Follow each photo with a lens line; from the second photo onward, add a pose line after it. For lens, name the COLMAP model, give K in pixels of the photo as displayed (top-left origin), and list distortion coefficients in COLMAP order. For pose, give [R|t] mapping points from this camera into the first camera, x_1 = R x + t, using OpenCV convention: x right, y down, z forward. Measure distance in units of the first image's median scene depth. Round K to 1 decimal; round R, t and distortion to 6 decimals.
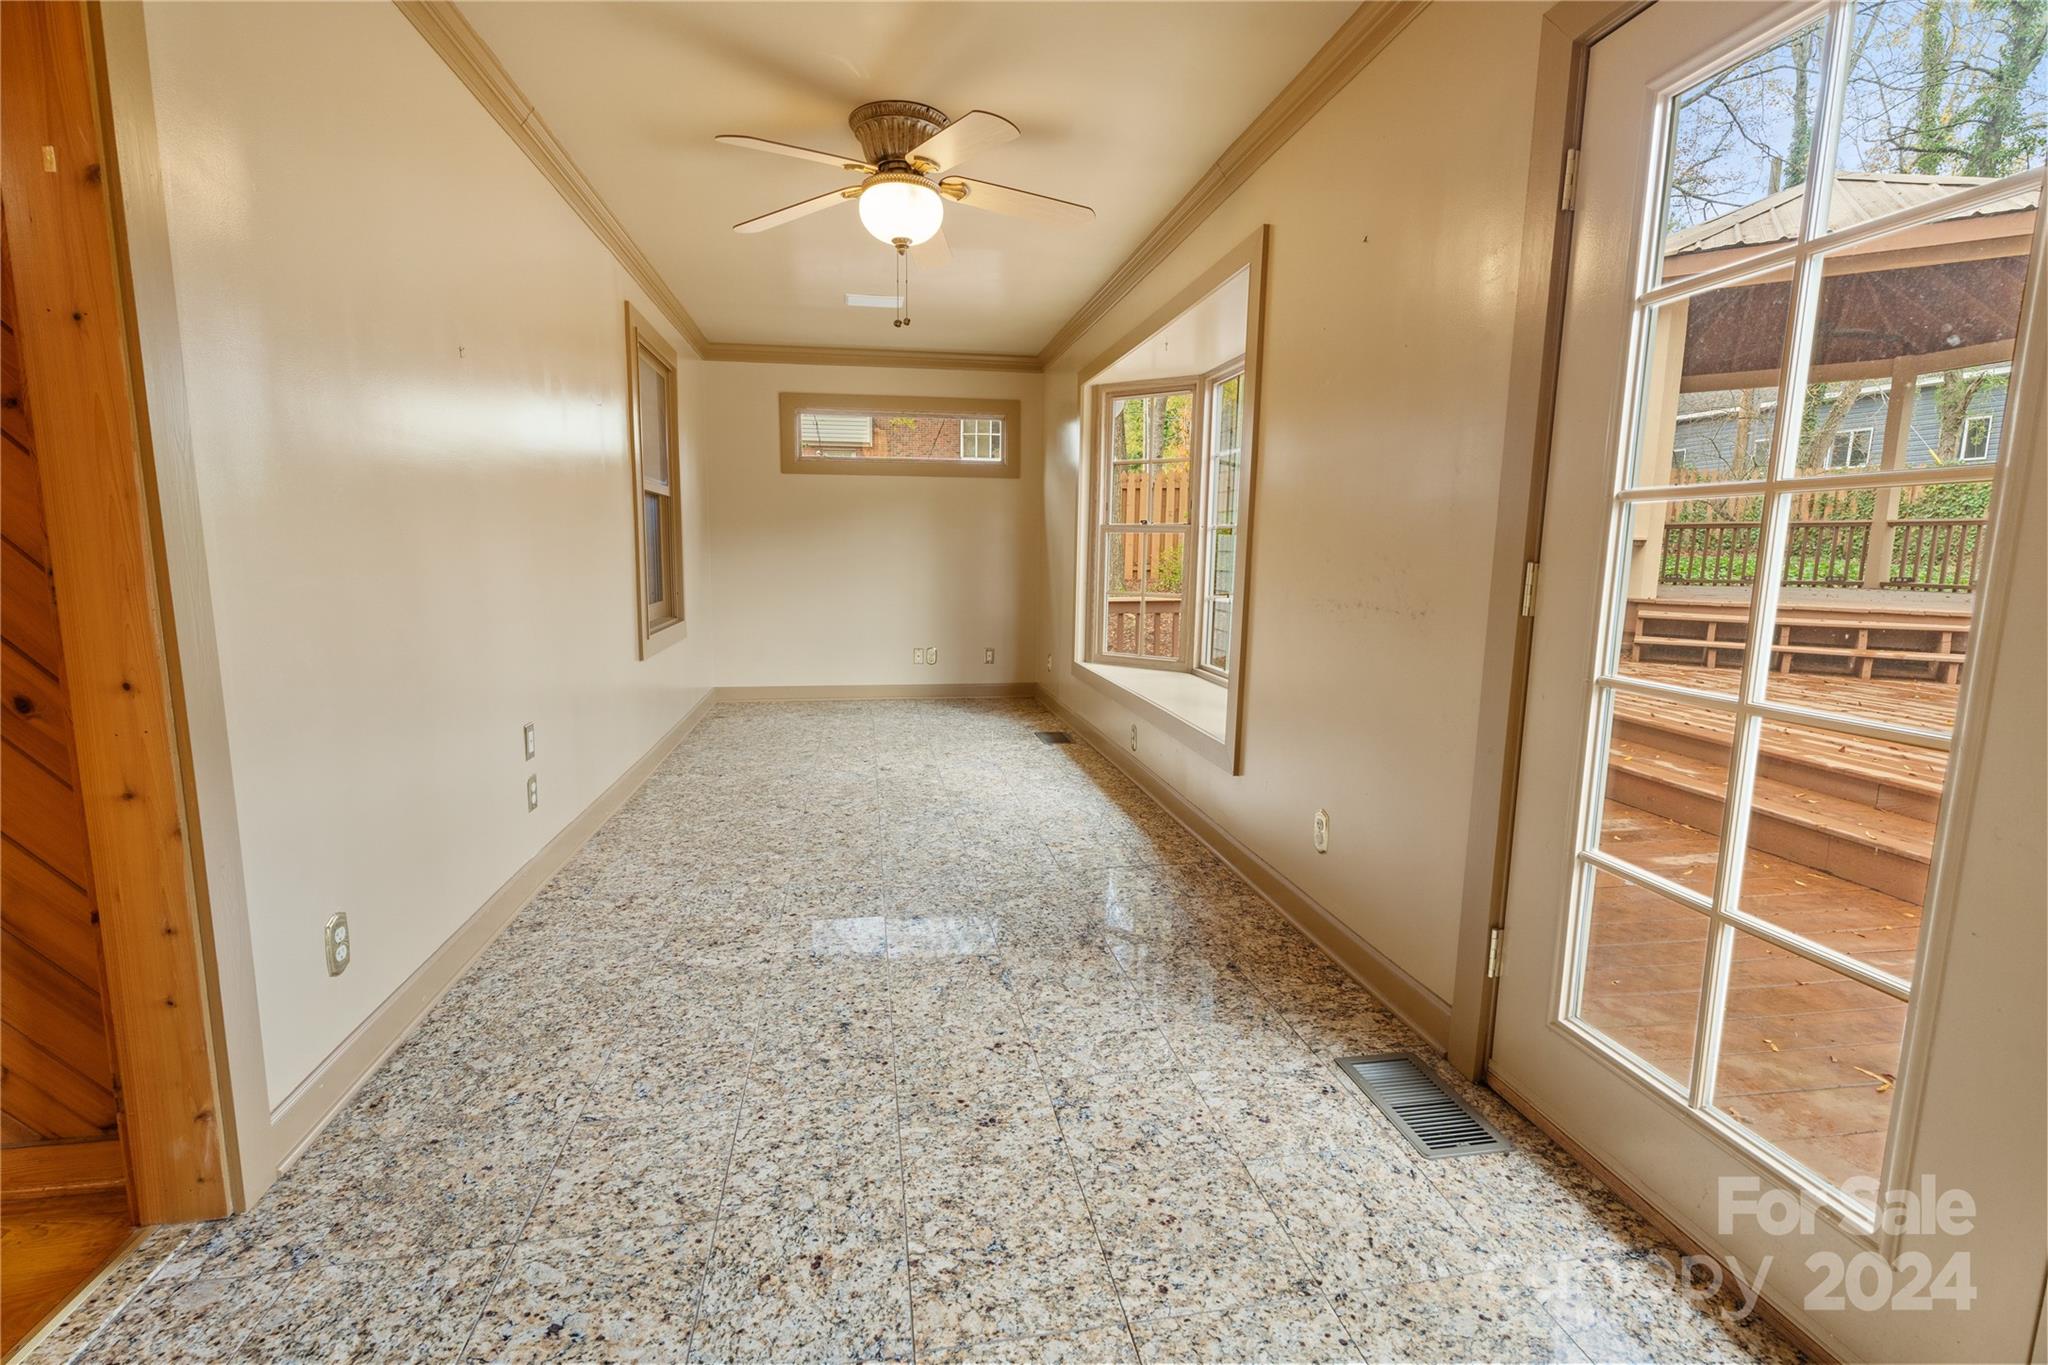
lens RADIAL K [[925.0, 0, 1021.5], [0, 925.0, 676.4], [0, 0, 1]] dist [-0.000107, -0.000727]
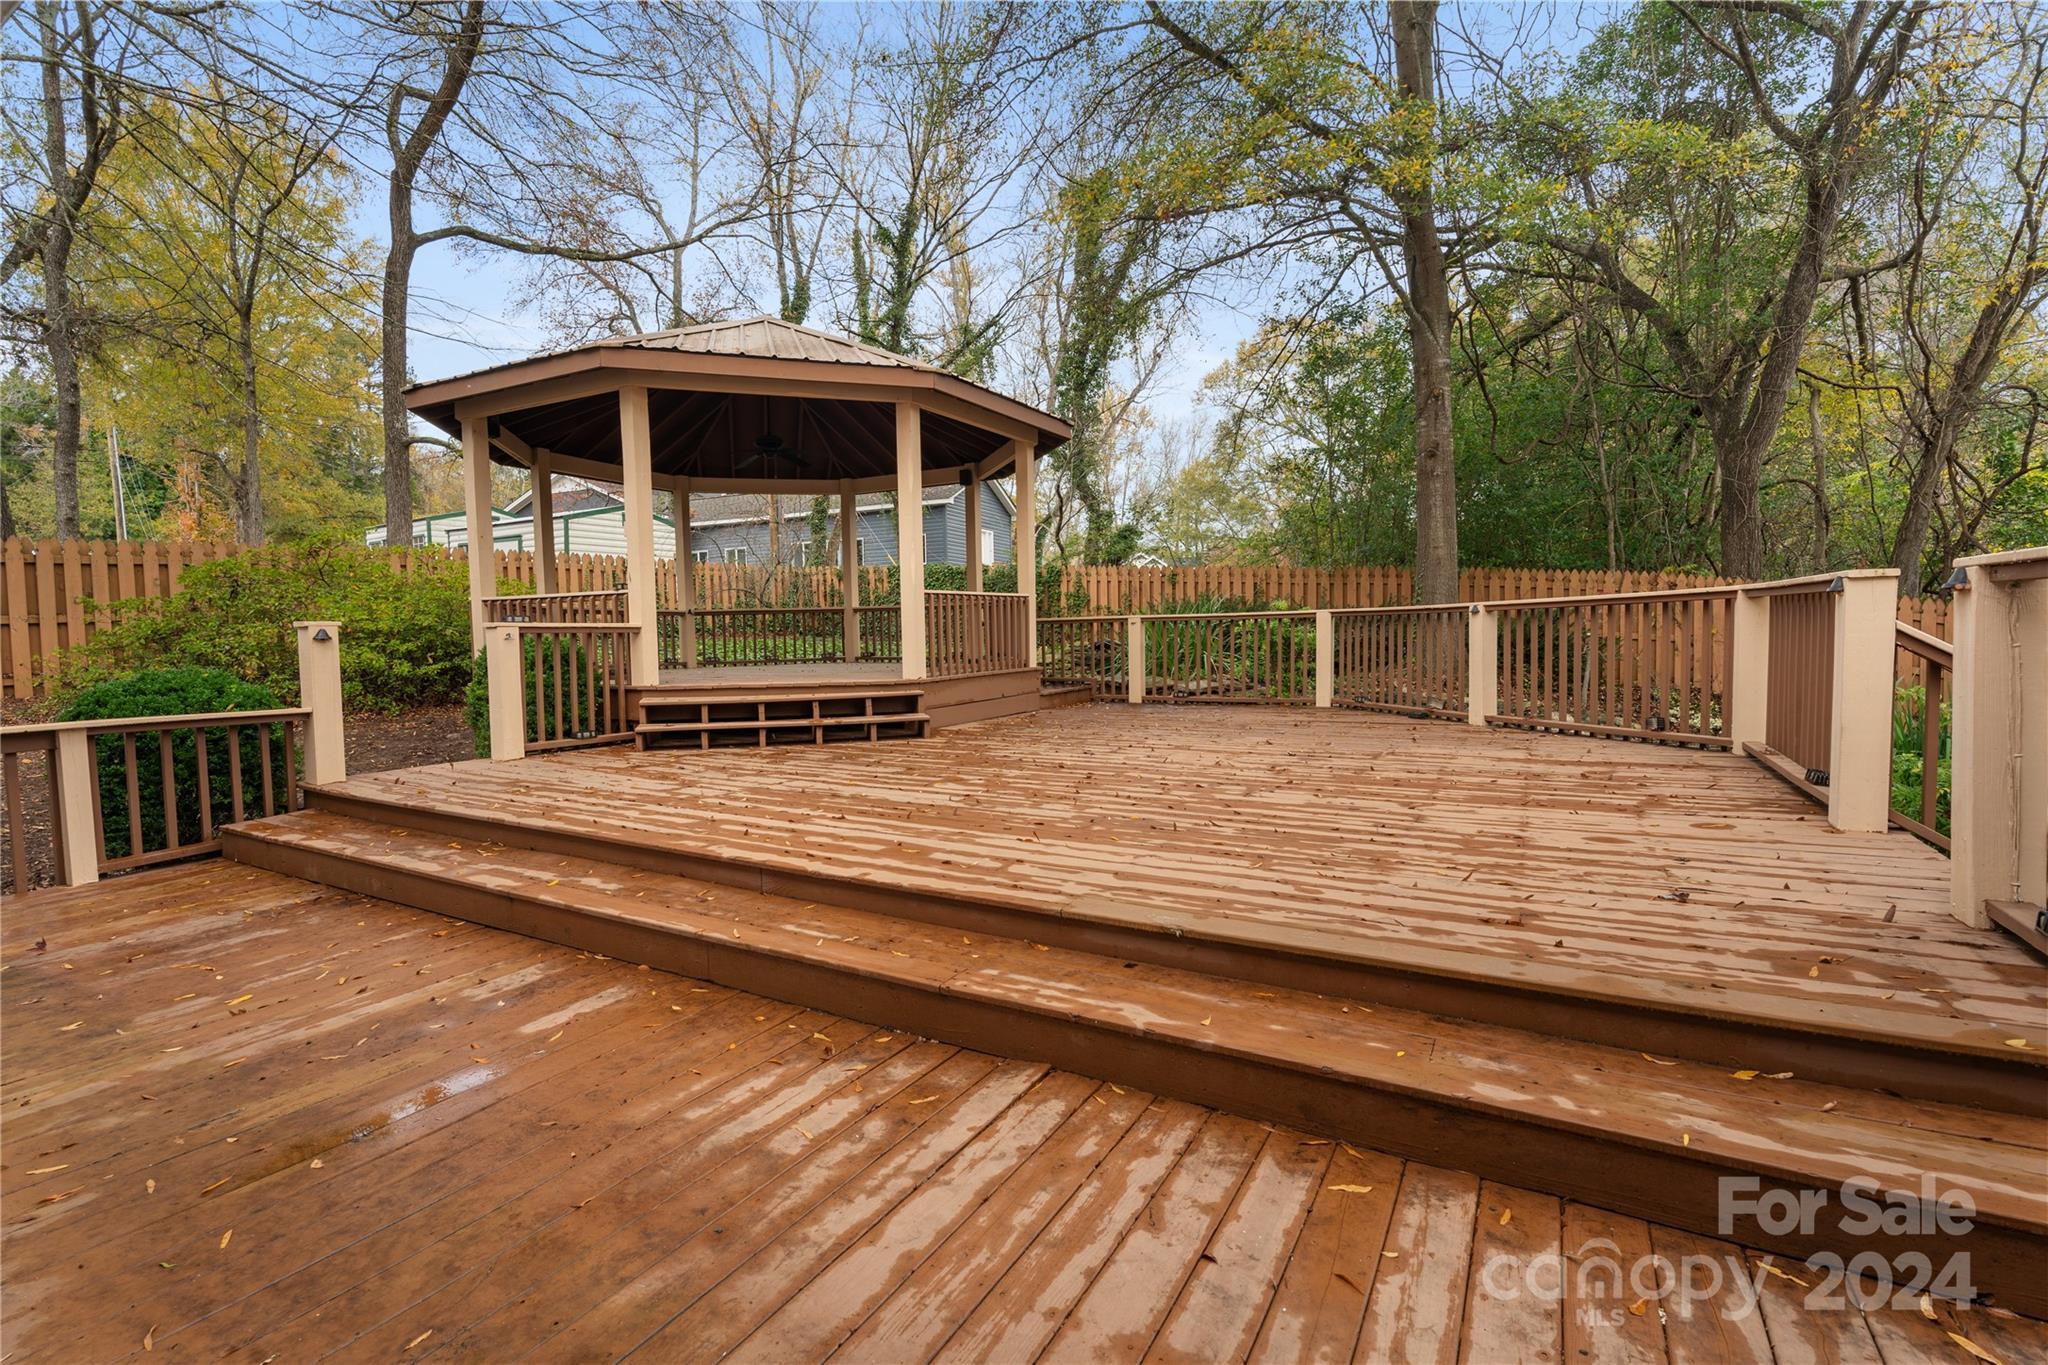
lens RADIAL K [[925.0, 0, 1025.5], [0, 925.0, 678.8], [0, 0, 1]] dist [-0.000107, -0.000727]
pose [[0.632678, -0.061887, 0.771938, 0.114277], [0.132604, 0.990737, -0.029254, -0.006013], [-0.762977, 0.120871, 0.635024, 0.040806]]
